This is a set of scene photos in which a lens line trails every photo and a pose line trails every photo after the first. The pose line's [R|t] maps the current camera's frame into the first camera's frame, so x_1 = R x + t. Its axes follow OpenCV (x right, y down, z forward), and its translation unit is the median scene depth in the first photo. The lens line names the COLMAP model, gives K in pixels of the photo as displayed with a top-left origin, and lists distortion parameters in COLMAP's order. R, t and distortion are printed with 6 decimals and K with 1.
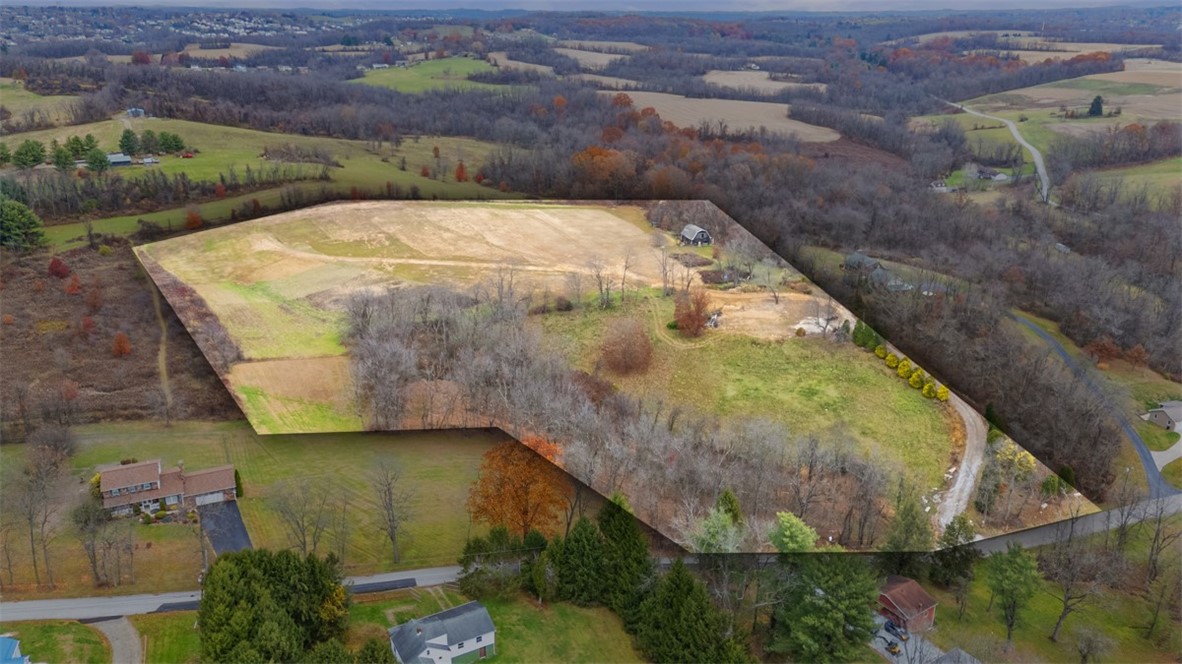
lens RADIAL K [[873.3, 0, 596.2], [0, 873.3, 333.4], [0, 0, 1]] dist [0.069102, -0.057752]
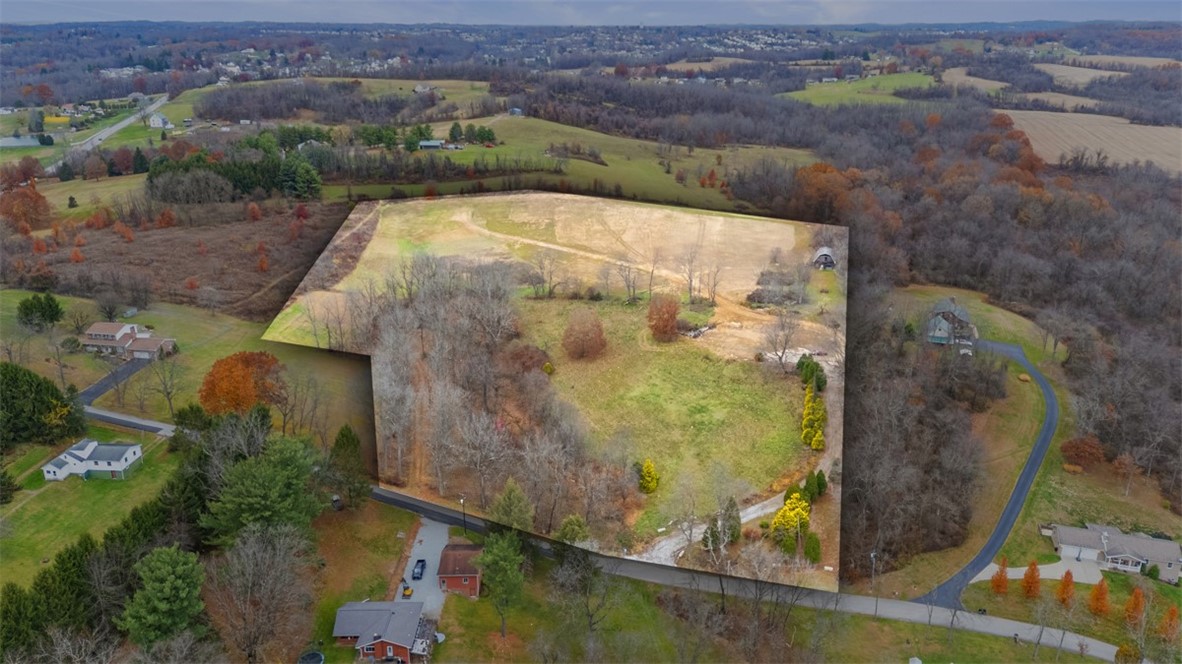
lens RADIAL K [[864.6, 0, 602.8], [0, 864.6, 333.0], [0, 0, 1]] dist [0.071817, -0.058730]
pose [[0.830006, 0.182624, -0.527010, 0.392957], [-0.189006, 0.981065, 0.042296, -0.023801], [0.524755, 0.064502, 0.848806, 0.058287]]
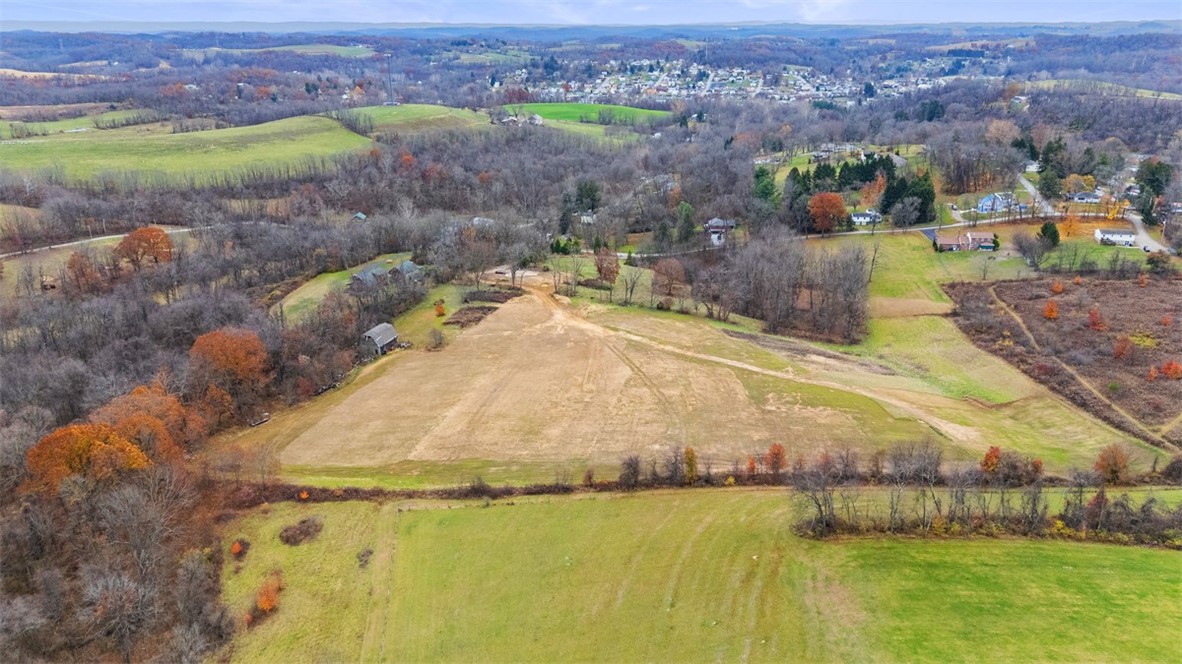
lens RADIAL K [[873.3, 0, 596.2], [0, 873.3, 333.4], [0, 0, 1]] dist [0.069102, -0.057752]
pose [[-0.793973, -0.220015, 0.566745, -0.426930], [0.194405, 0.791392, 0.579574, -0.472823], [-0.576032, 0.570344, -0.585572, 1.224811]]
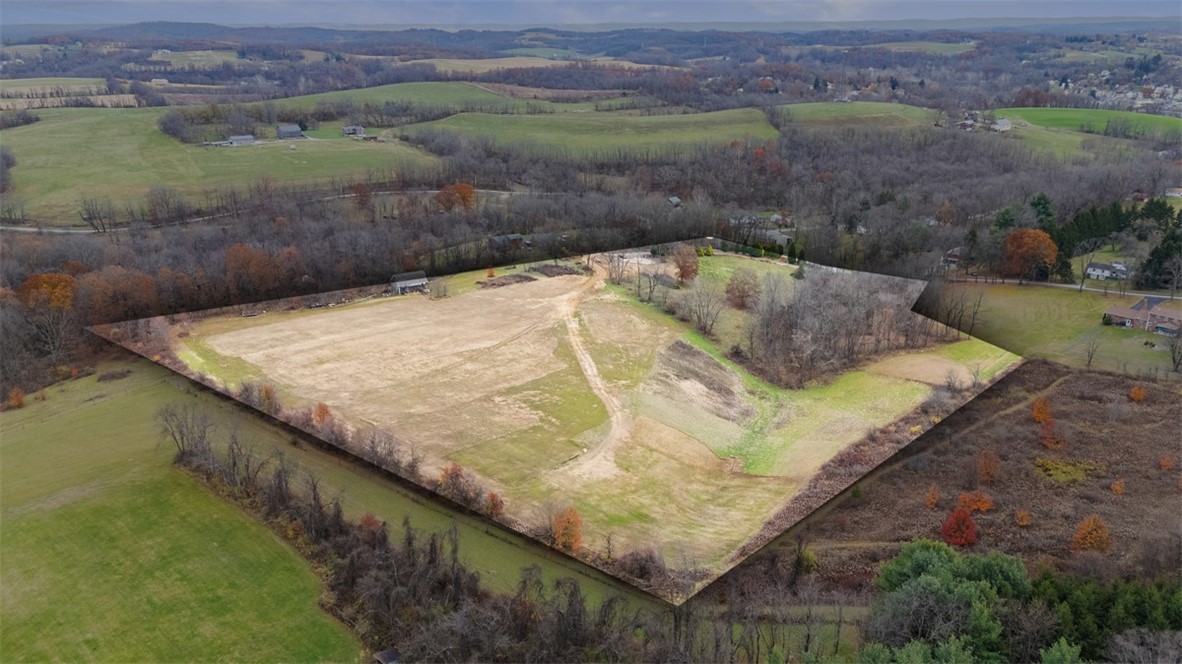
lens RADIAL K [[864.6, 0, 602.8], [0, 864.6, 333.0], [0, 0, 1]] dist [0.071817, -0.058730]
pose [[-0.226366, -0.345407, 0.910743, -0.714058], [0.332164, 0.851592, 0.405533, -0.333822], [-0.915656, 0.394315, -0.078039, 0.833957]]
